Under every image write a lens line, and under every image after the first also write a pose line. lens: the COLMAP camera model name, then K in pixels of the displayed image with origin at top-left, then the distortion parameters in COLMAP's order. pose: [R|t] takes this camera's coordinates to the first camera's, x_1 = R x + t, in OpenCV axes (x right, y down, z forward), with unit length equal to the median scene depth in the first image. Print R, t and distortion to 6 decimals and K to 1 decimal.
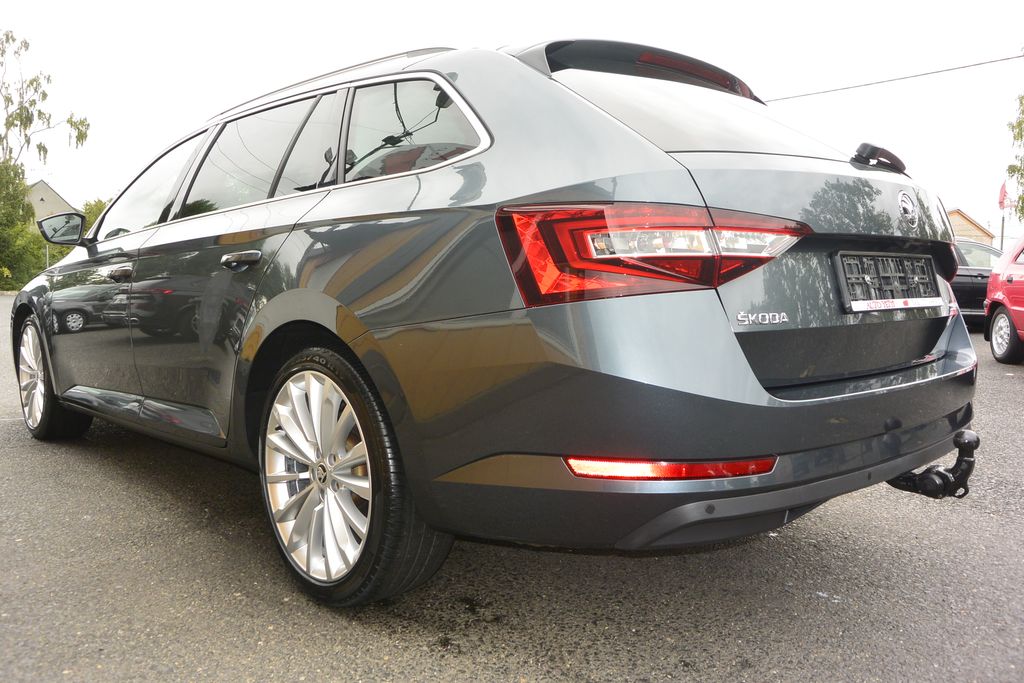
lens RADIAL K [[783.6, 0, 512.0], [0, 783.6, 341.5], [0, 0, 1]] dist [0.003888, -0.000596]
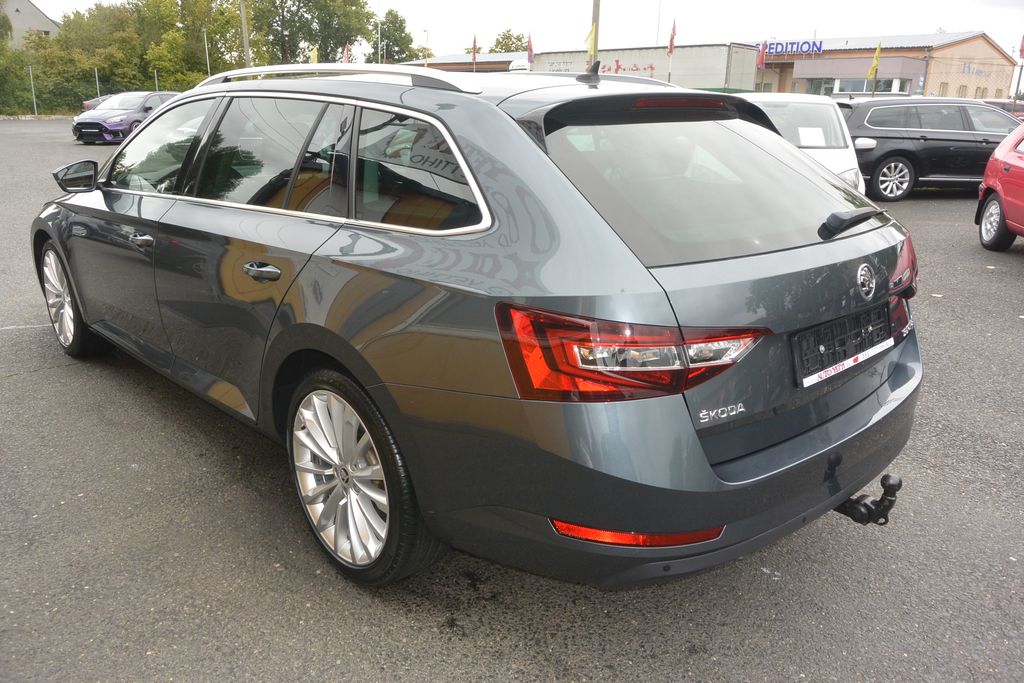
lens RADIAL K [[777.1, 0, 513.8], [0, 777.1, 341.3], [0, 0, 1]] dist [-0.002214, 0.008348]
pose [[0.999909, 0.012817, 0.004107, 0.001570], [-0.013407, 0.975218, 0.220840, -0.307773], [-0.001174, -0.220876, 0.975301, -0.089121]]
